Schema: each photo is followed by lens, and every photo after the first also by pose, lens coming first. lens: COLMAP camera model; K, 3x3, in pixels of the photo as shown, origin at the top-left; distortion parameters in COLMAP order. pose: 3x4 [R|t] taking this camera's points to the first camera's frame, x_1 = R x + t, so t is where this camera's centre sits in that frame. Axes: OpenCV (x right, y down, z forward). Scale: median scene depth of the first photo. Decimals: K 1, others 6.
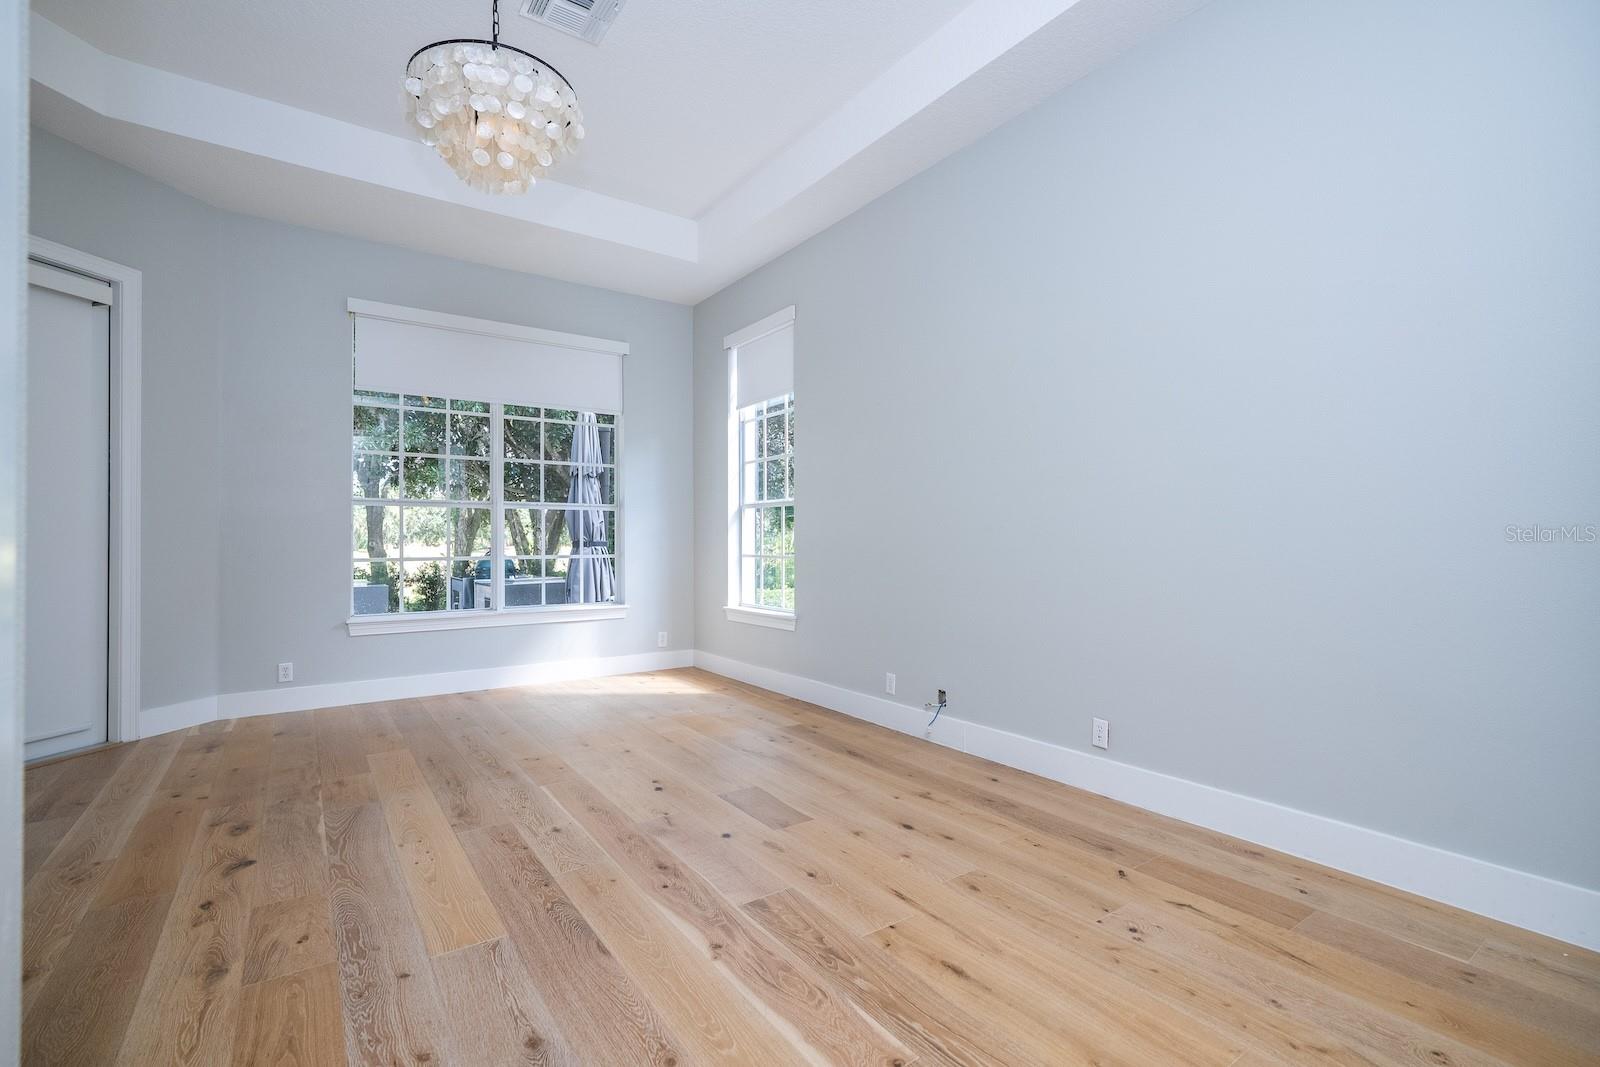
lens RADIAL K [[720.3, 0, 799.8], [0, 720.3, 539.9], [0, 0, 1]] dist [-0.004057, 0.001283]
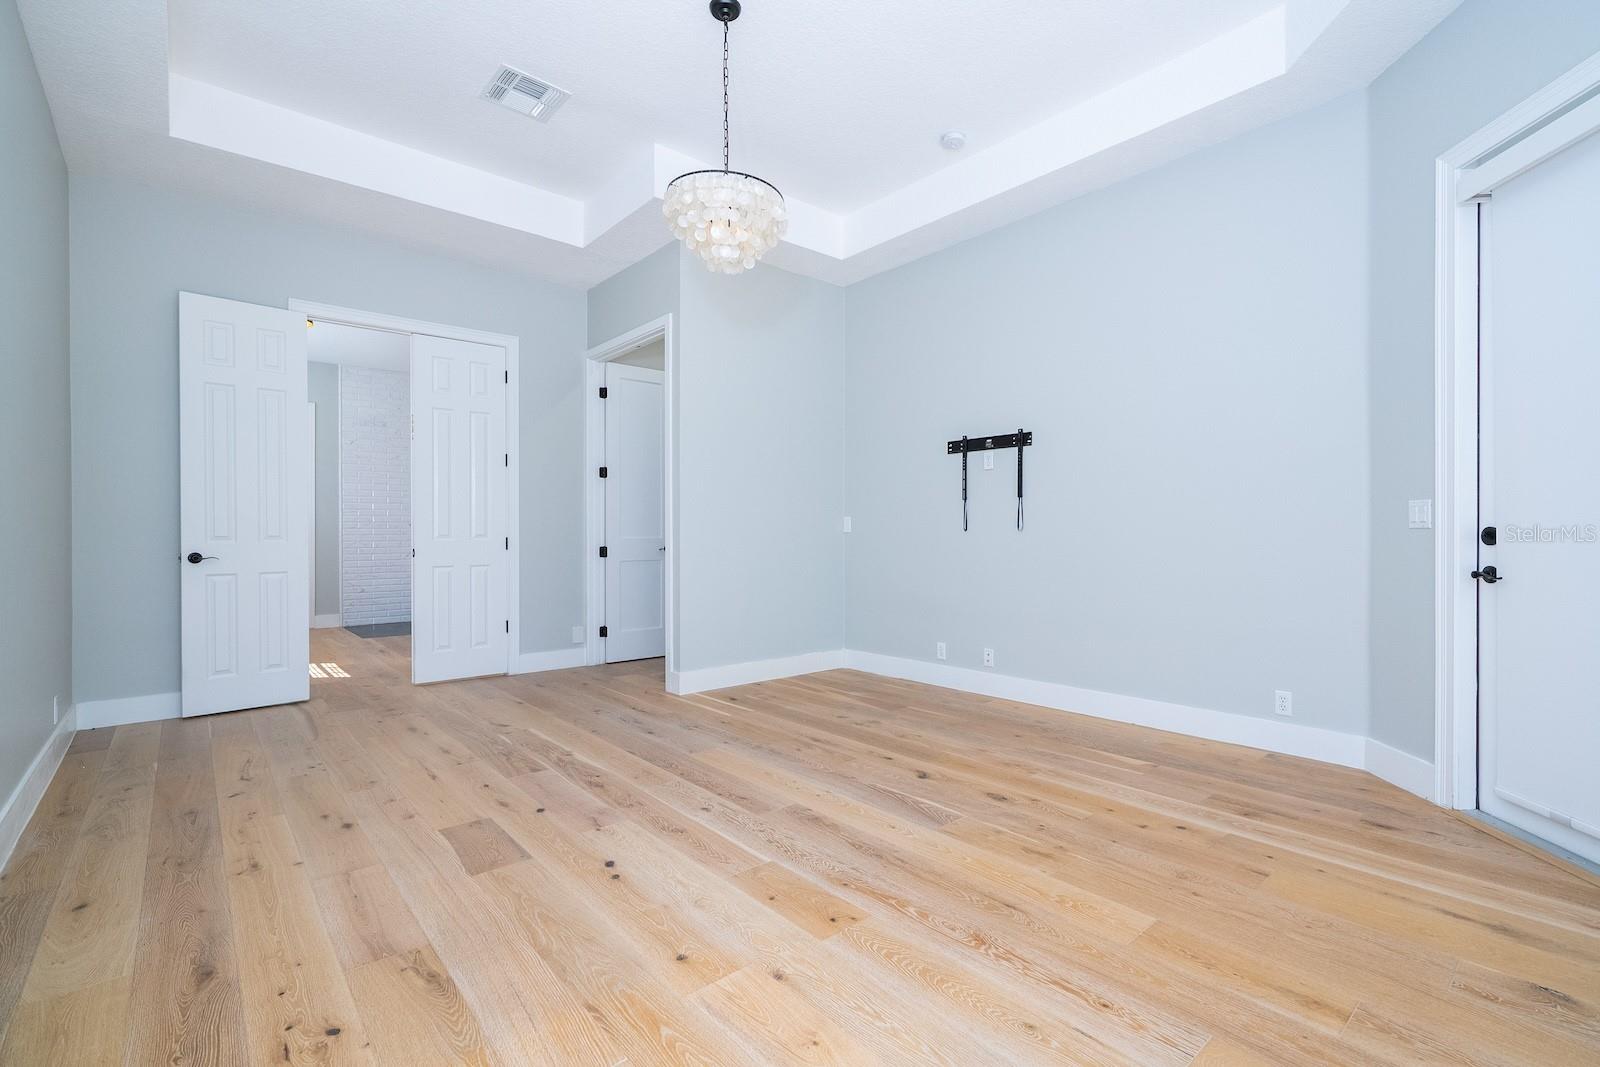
lens RADIAL K [[720.3, 0, 800.2], [0, 720.3, 532.8], [0, 0, 1]] dist [-0.004057, 0.001283]
pose [[-0.995145, 0.004171, -0.098327, -0.415006], [0.004428, 0.999987, -0.002401, 0.003783], [0.098316, -0.002825, -0.995151, 2.279996]]
